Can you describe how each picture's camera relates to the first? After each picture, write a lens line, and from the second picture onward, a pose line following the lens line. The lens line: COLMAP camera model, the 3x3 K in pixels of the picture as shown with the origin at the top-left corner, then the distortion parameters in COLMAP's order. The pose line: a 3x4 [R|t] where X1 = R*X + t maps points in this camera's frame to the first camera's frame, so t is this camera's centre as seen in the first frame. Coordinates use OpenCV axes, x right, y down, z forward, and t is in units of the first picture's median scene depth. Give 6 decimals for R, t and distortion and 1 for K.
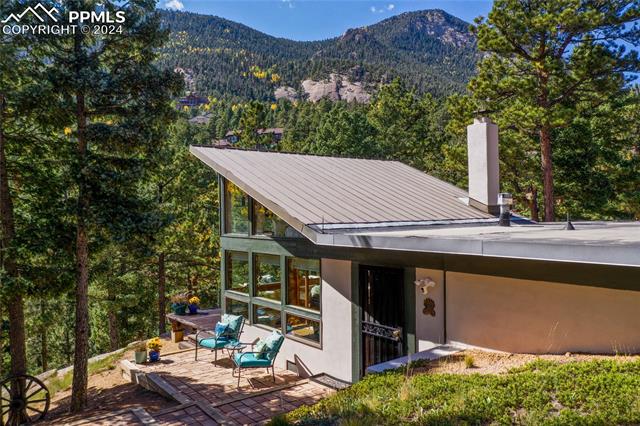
lens RADIAL K [[511.5, 0, 320.0], [0, 511.5, 213.0], [0, 0, 1]] dist [-0.000790, -0.003989]
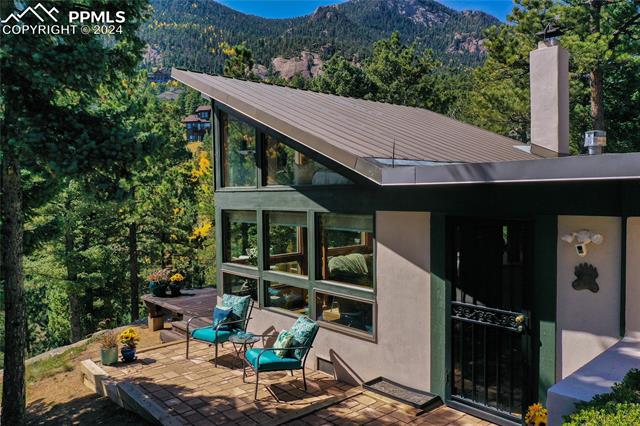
lens RADIAL K [[511.5, 0, 320.0], [0, 511.5, 213.0], [0, 0, 1]] dist [-0.000790, -0.003989]
pose [[0.998362, -0.003736, 0.057098, -0.095729], [0.001593, 0.999294, 0.037532, 0.055716], [-0.057198, -0.037380, 0.997663, 0.275688]]
